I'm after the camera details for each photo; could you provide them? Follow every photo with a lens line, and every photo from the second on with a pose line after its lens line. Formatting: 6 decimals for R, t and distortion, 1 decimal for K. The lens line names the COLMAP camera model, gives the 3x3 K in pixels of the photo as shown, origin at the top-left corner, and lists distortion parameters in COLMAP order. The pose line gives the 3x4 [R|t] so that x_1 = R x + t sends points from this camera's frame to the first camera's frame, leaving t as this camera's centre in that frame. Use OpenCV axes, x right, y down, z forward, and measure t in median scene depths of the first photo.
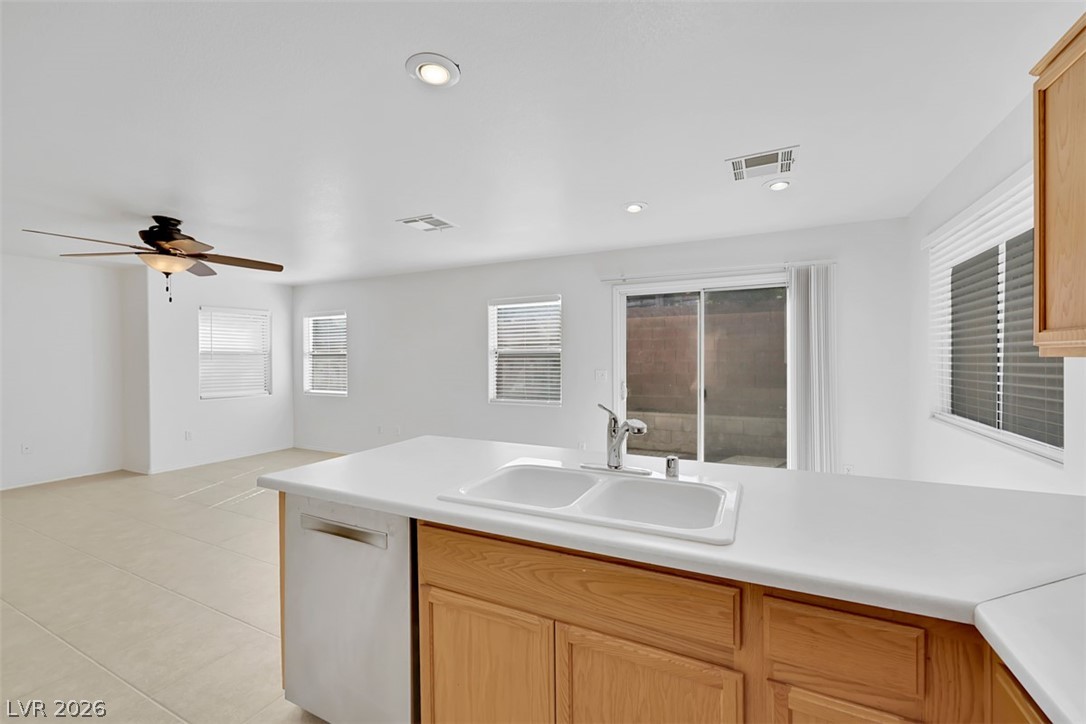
lens RADIAL K [[436.9, 0, 536.9], [0, 436.9, 358.9], [0, 0, 1]] dist [-0.000082, 0.000043]
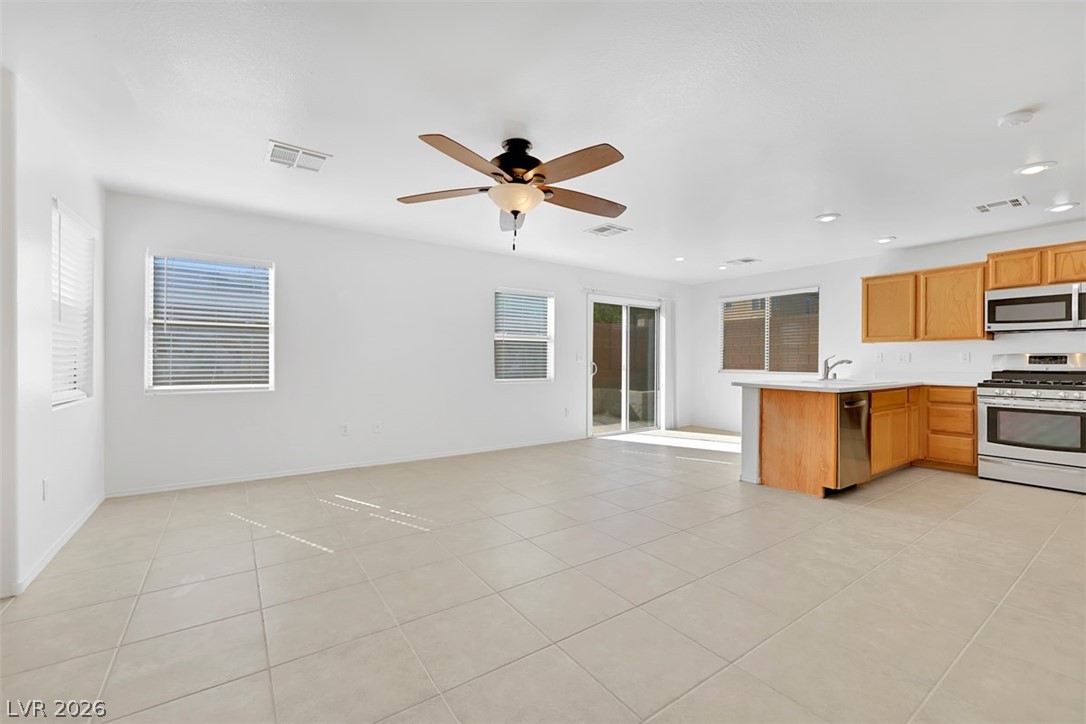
lens RADIAL K [[438.6, 0, 529.5], [0, 438.6, 359.2], [0, 0, 1]] dist [0.000534, -0.000096]
pose [[0.505014, 0.009018, 0.863064, -1.108645], [-0.009141, 0.999945, -0.005099, 0.052118], [-0.863063, -0.005314, 0.505068, 0.432084]]
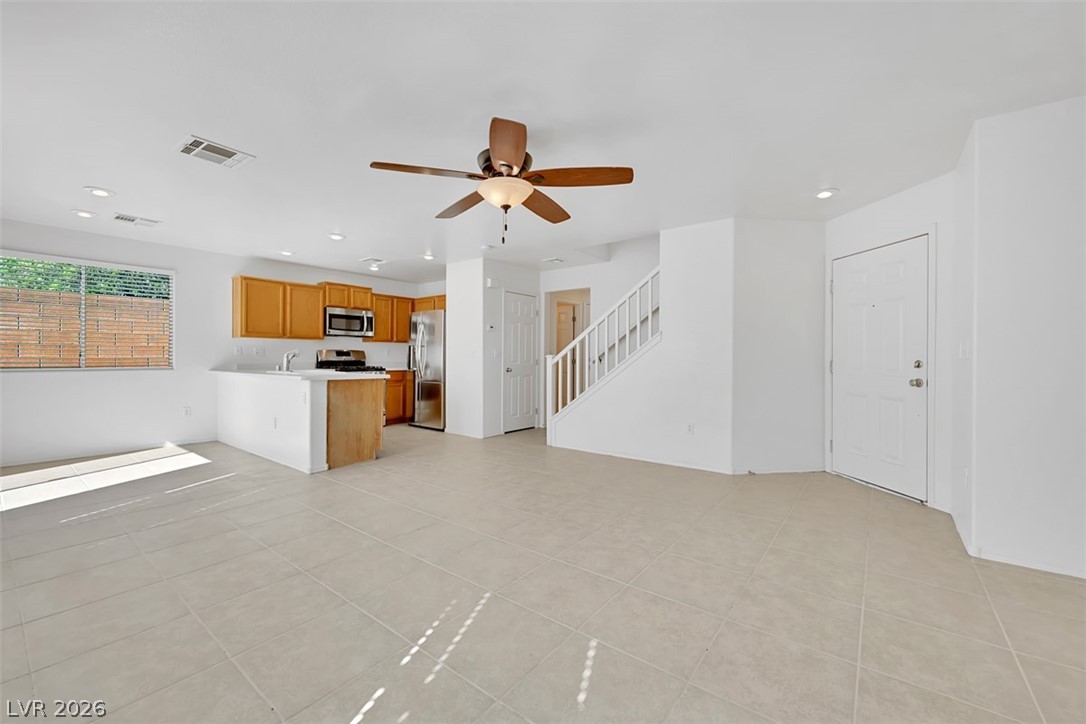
lens RADIAL K [[457.5, 0, 556.5], [0, 457.5, 357.7], [0, 0, 1]] dist [-0.000505, -0.000027]
pose [[-0.982518, -0.002280, 0.186153, -0.786544], [-0.002778, 0.999993, -0.002418, 0.053865], [-0.186146, -0.002893, -0.982518, 1.338032]]
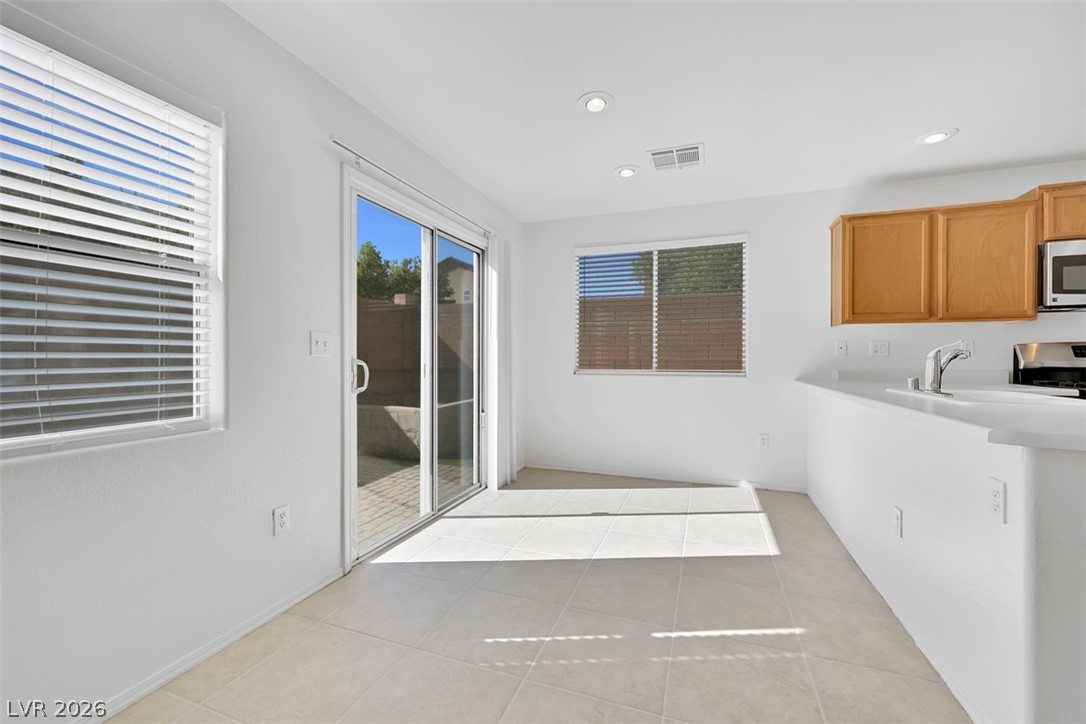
lens RADIAL K [[436.9, 0, 536.9], [0, 436.9, 358.9], [0, 0, 1]] dist [-0.000082, 0.000043]
pose [[-0.100313, -0.001696, 0.994954, -0.329627], [-0.003667, 0.999992, 0.001335, 0.051919], [-0.994949, -0.003515, -0.100318, 0.805856]]
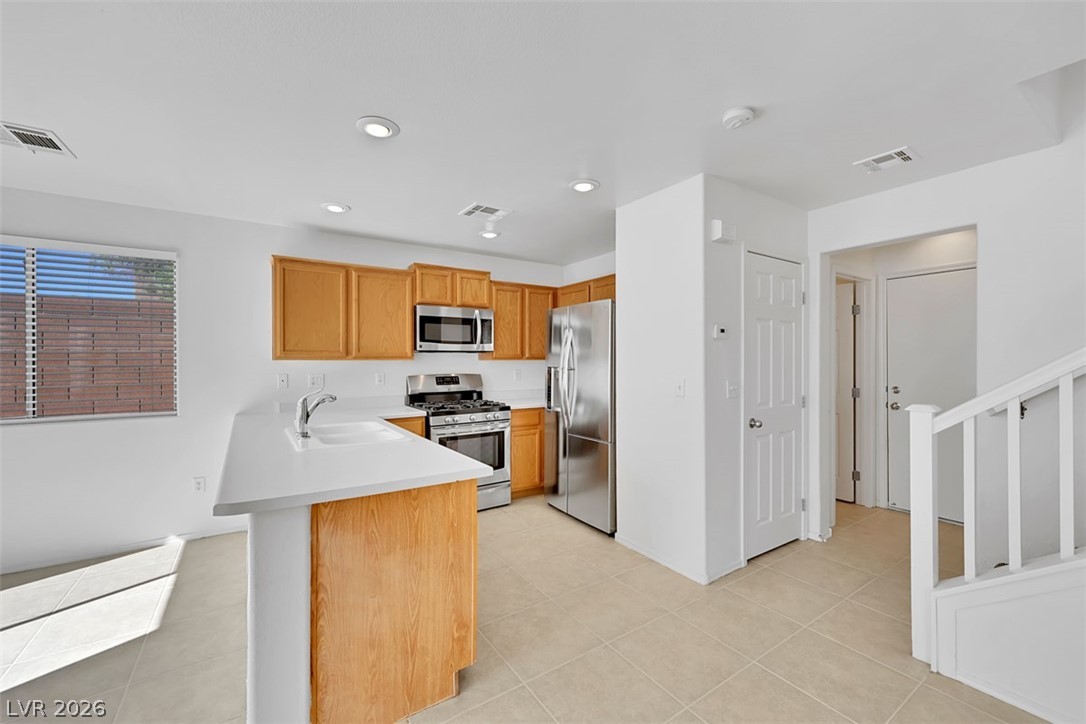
lens RADIAL K [[447.4, 0, 543.0], [0, 447.4, 362.0], [0, 0, 1]] dist [0.000205, 0.000005]
pose [[-0.865198, 0.002371, 0.501425, -0.437548], [0.003745, 0.999991, 0.001734, 0.000085], [-0.501417, 0.003378, -0.865199, 0.672214]]
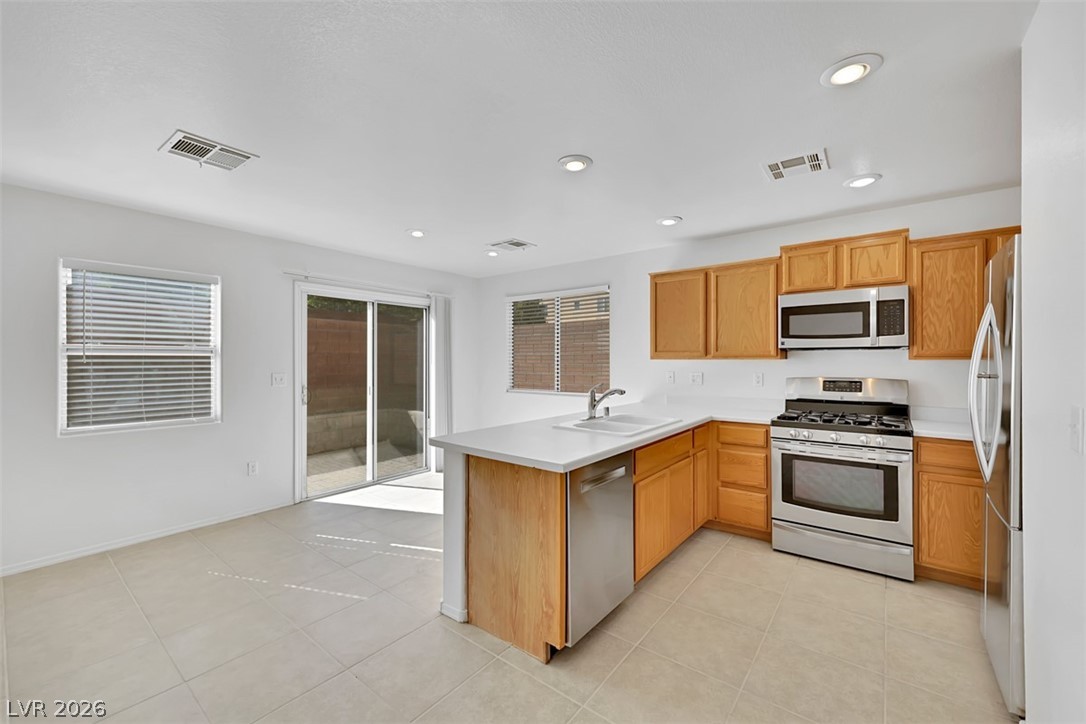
lens RADIAL K [[436.9, 0, 536.9], [0, 436.9, 358.9], [0, 0, 1]] dist [-0.000082, 0.000043]
pose [[0.222512, 0.004890, 0.974918, -0.587949], [-0.001200, 0.999988, -0.004741, -0.000041], [-0.974929, -0.000114, 0.222515, 0.290377]]
